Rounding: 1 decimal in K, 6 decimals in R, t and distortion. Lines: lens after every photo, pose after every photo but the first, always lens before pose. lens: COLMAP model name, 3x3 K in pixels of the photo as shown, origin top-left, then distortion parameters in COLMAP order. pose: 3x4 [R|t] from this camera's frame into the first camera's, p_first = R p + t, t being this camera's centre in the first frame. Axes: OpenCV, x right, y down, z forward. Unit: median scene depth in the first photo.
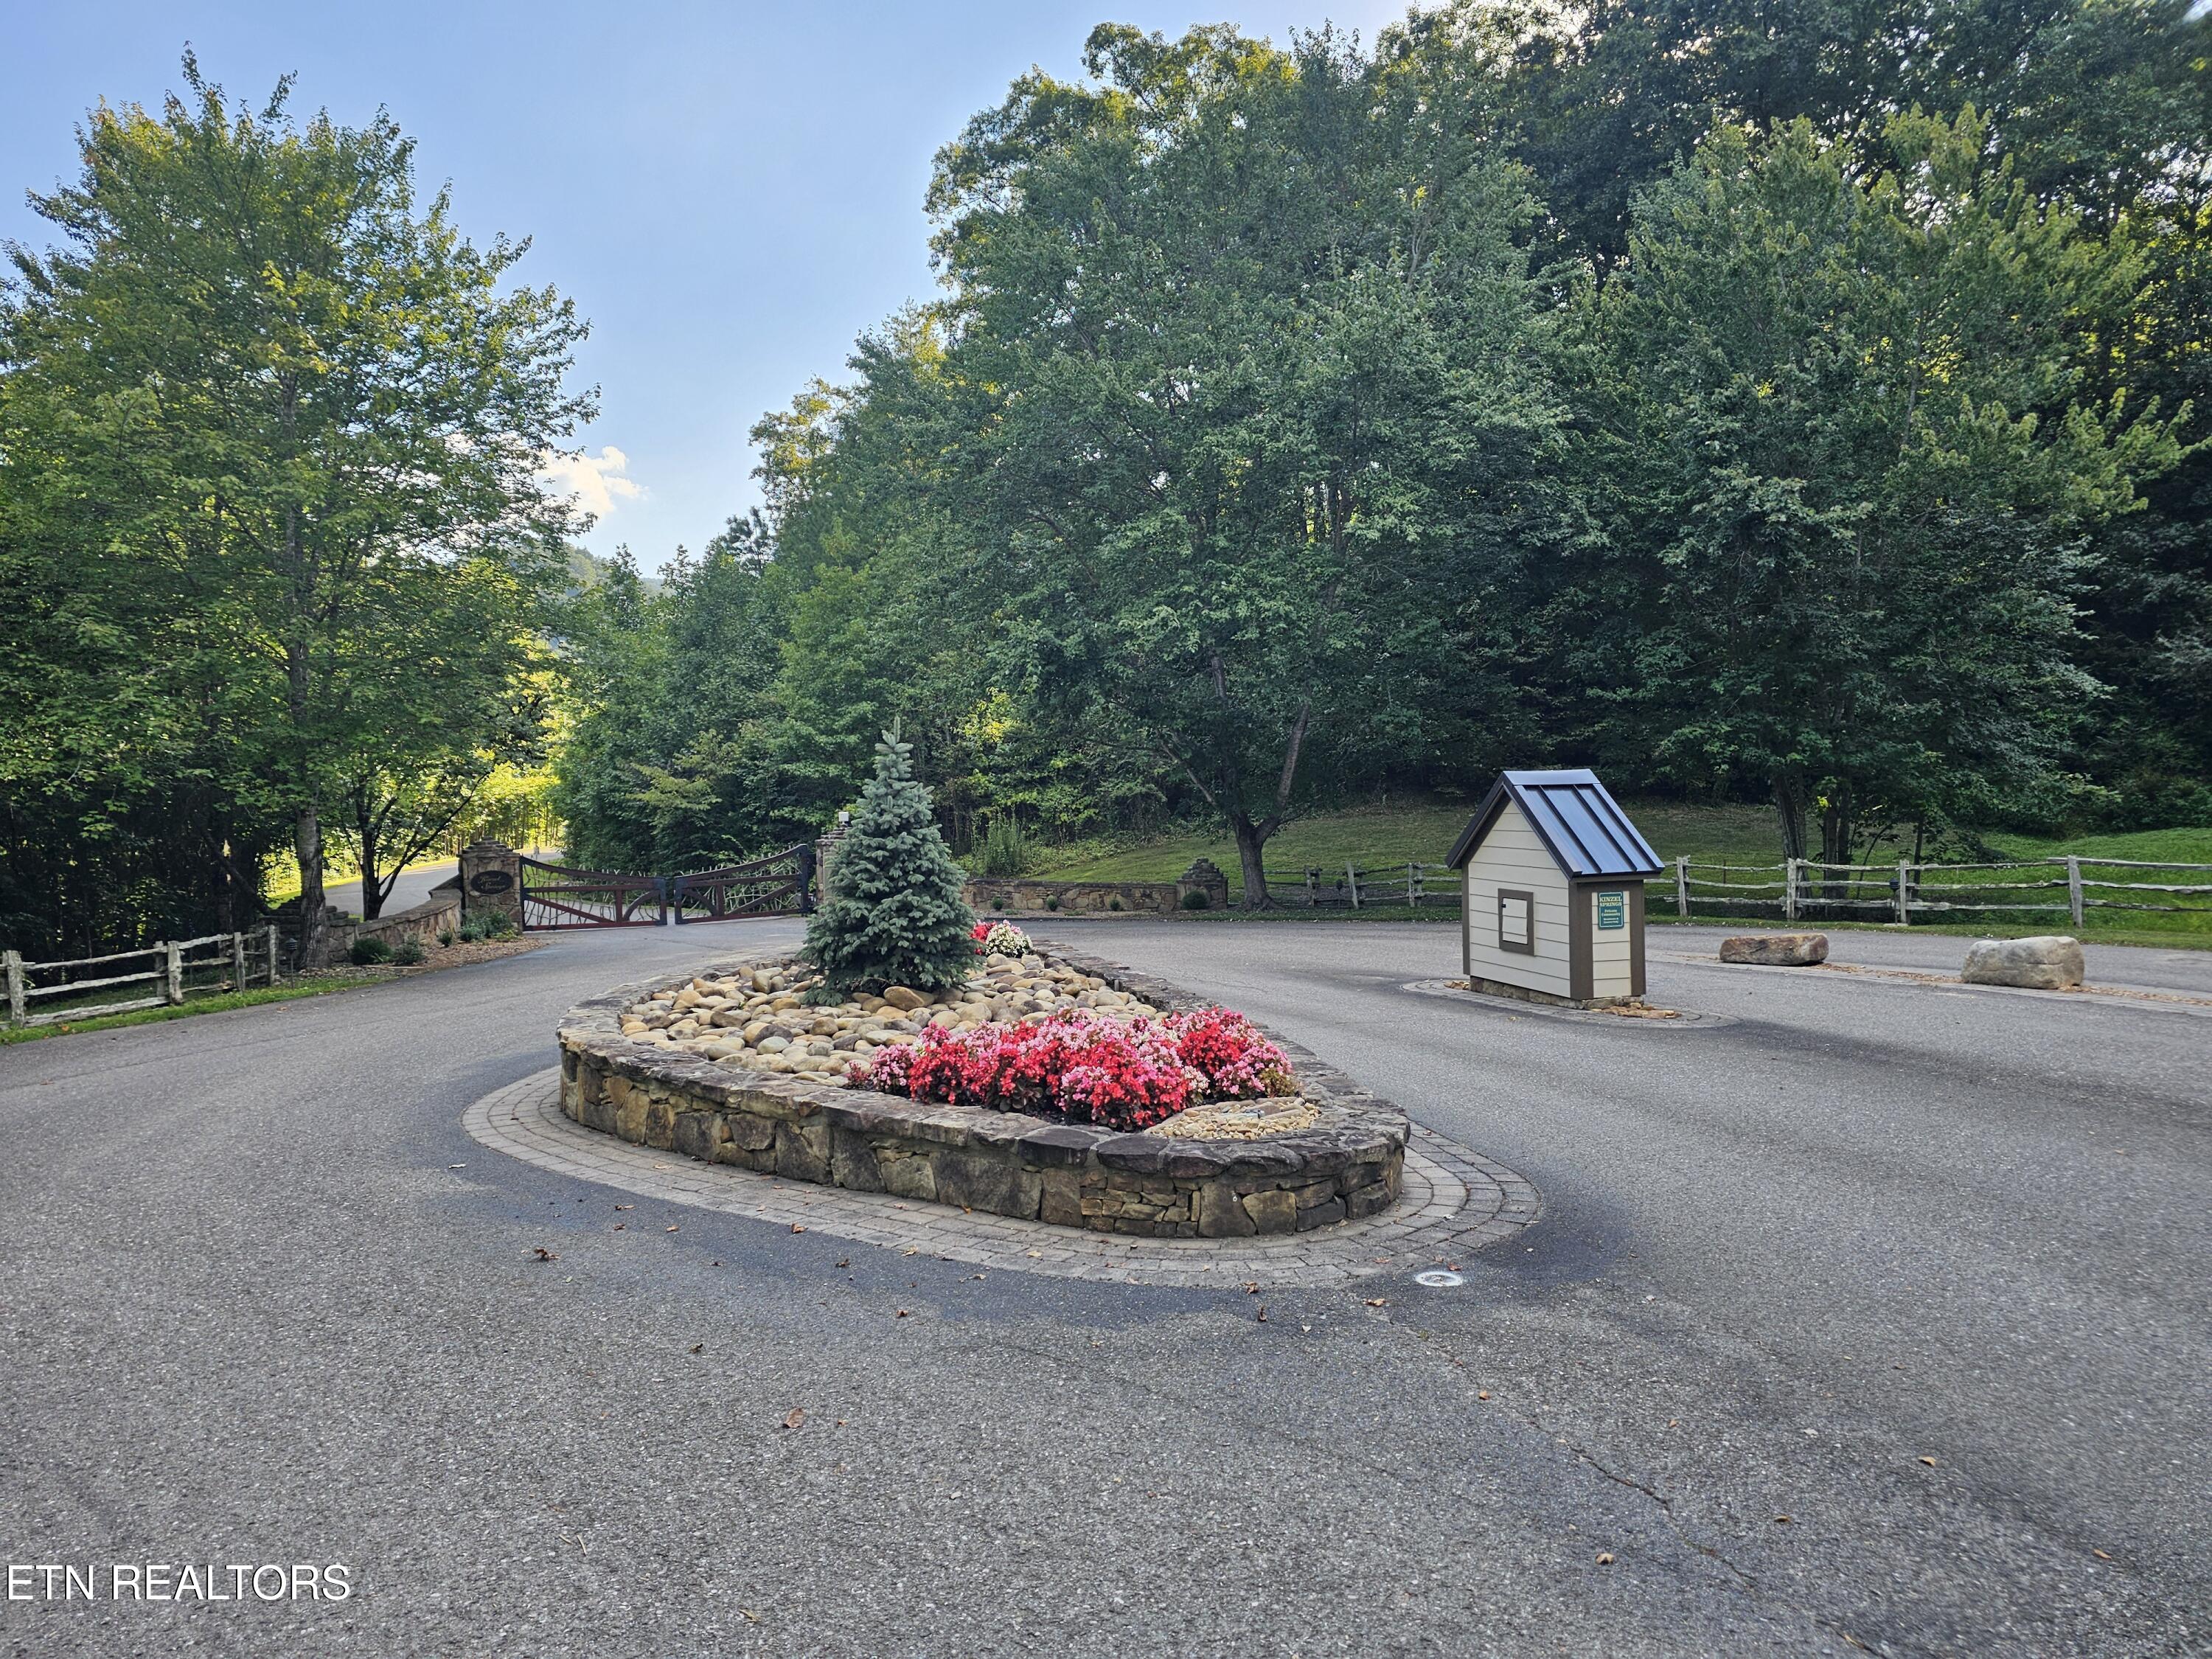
lens RADIAL K [[1476.9, 0, 1111.9], [0, 1476.9, 834.0], [0, 0, 1]] dist [0.063268, -0.004740]
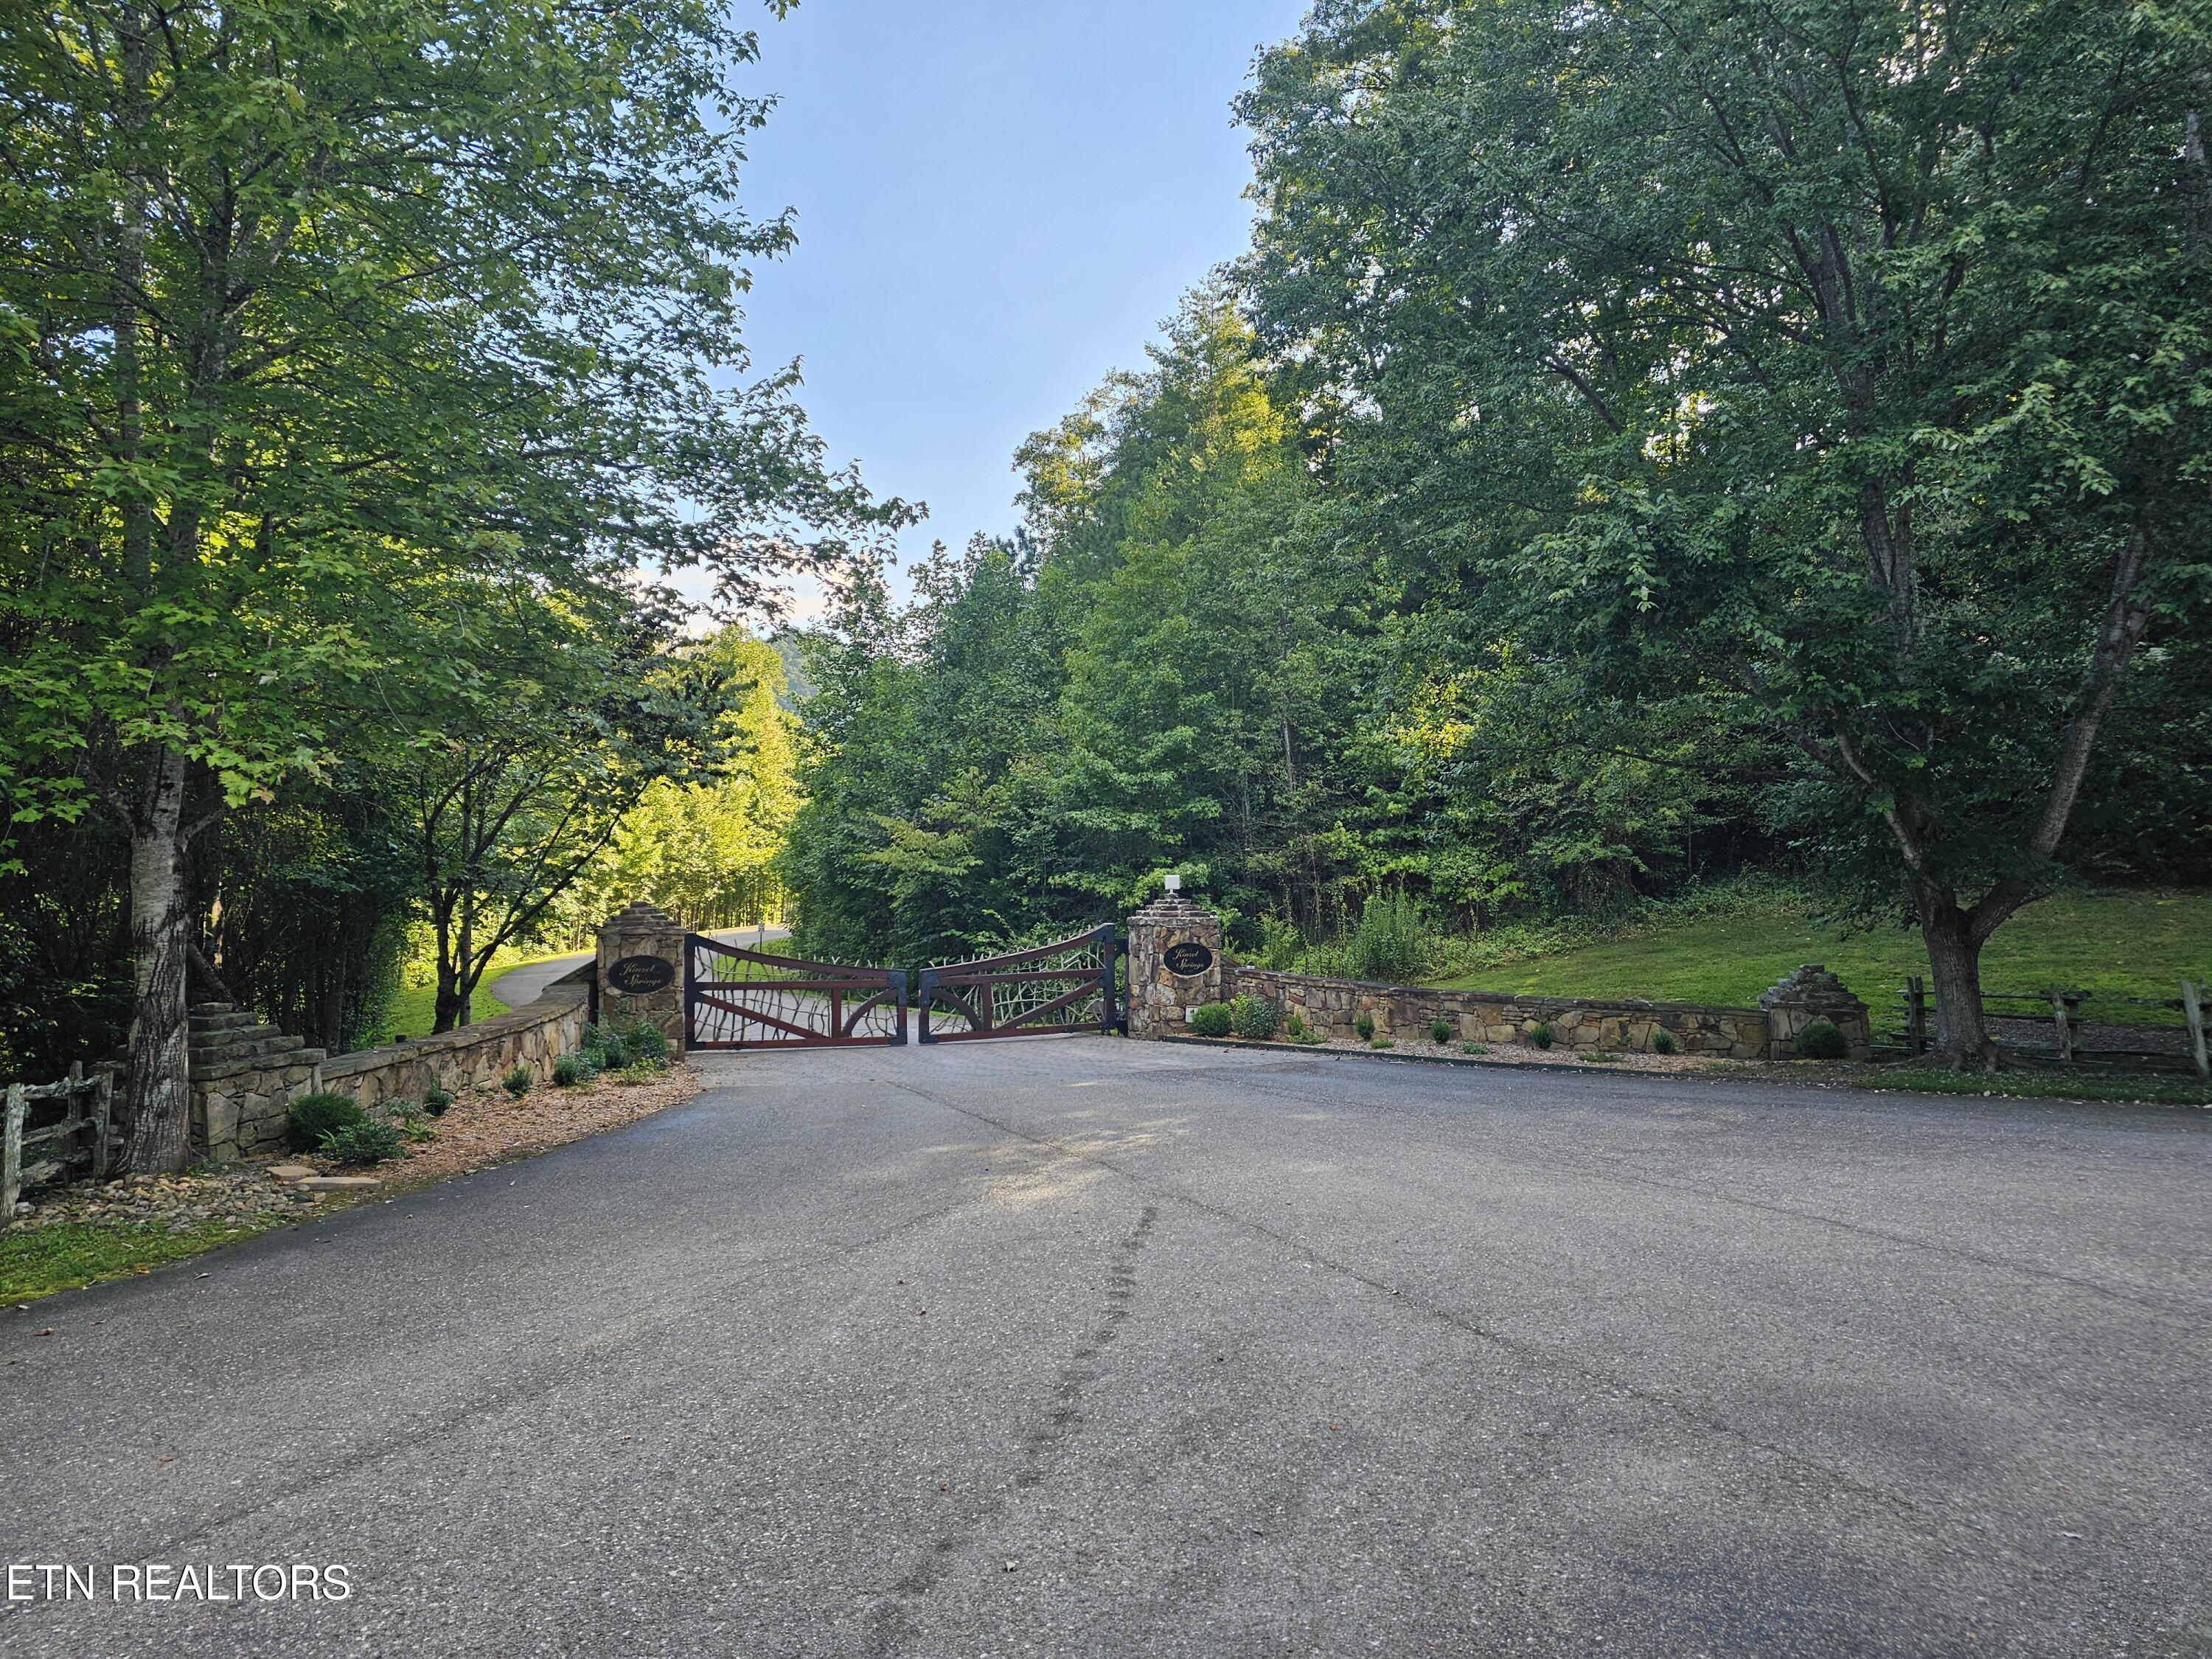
lens RADIAL K [[1476.9, 0, 1107.8], [0, 1476.9, 810.8], [0, 0, 1]] dist [0.063268, -0.004740]
pose [[0.987703, 0.009658, -0.156042, -0.090317], [-0.021319, 0.997087, -0.073231, 0.004215], [0.154880, 0.075657, 0.985032, 0.294506]]
